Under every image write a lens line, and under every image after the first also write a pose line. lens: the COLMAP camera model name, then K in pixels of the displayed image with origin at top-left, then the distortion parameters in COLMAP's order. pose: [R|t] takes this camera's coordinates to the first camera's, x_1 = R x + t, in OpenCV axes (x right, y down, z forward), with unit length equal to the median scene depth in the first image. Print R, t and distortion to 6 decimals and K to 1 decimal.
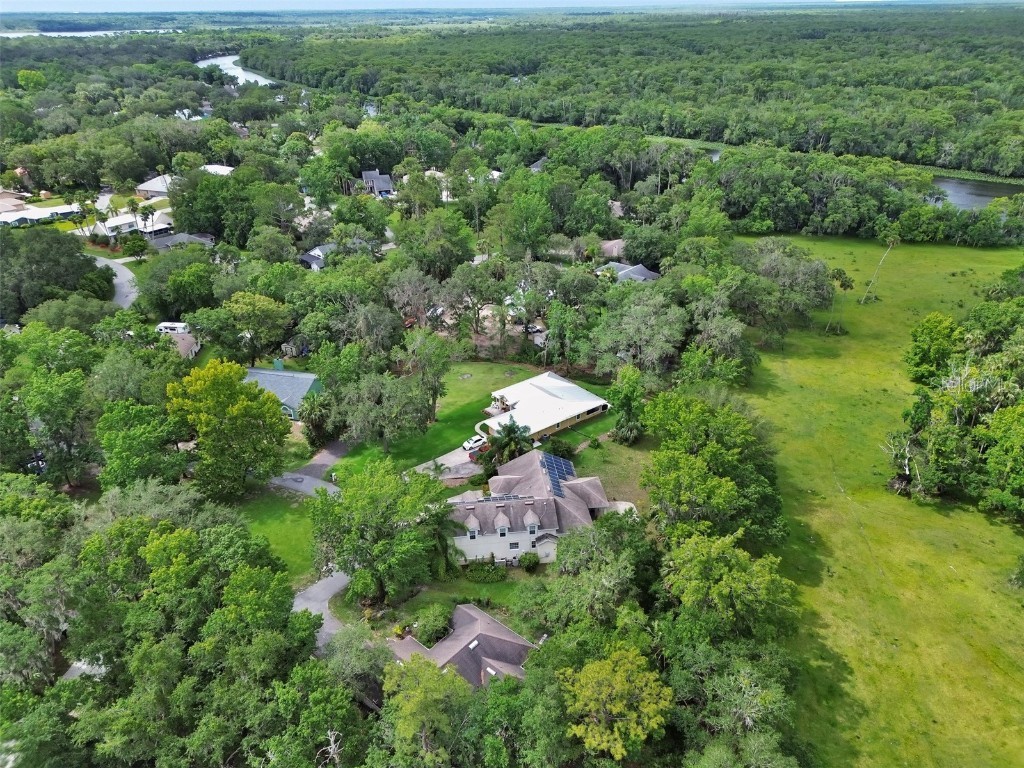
lens RADIAL K [[738.8, 0, 514.4], [0, 738.8, 372.2], [0, 0, 1]] dist [0.095698, -0.094029]
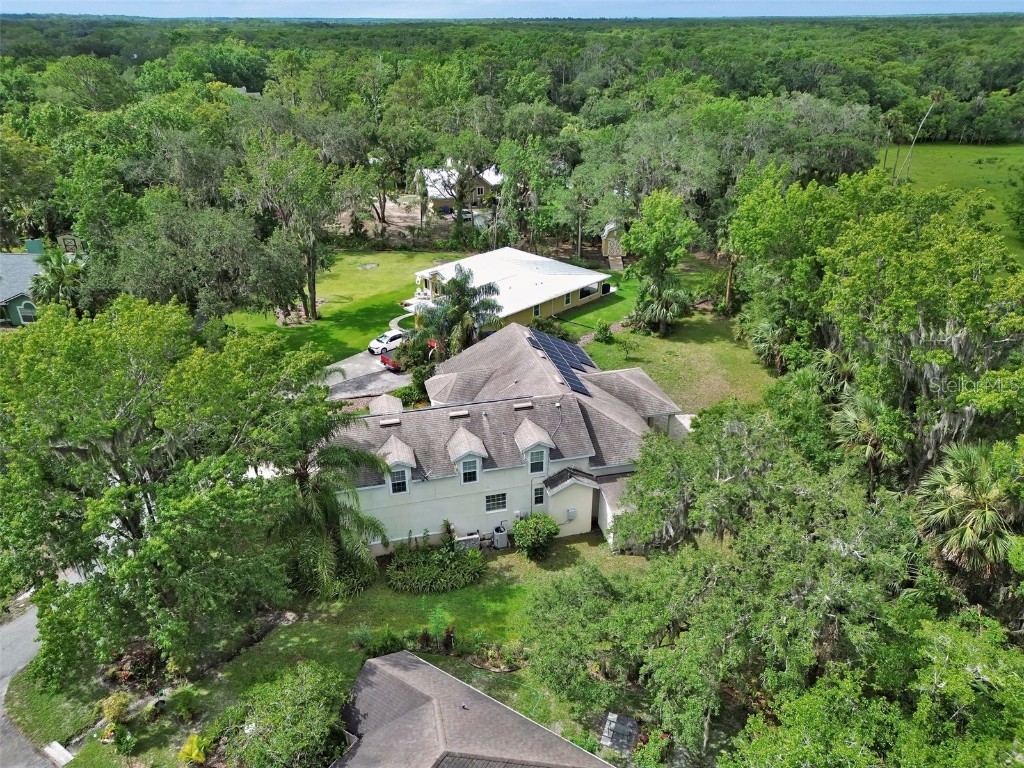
lens RADIAL K [[738.8, 0, 514.4], [0, 738.8, 372.2], [0, 0, 1]] dist [0.095698, -0.094029]
pose [[0.991198, -0.054279, 0.120751, -0.038140], [0.056555, 0.998279, -0.015498, 0.164829], [-0.119702, 0.022191, 0.992562, 0.563570]]
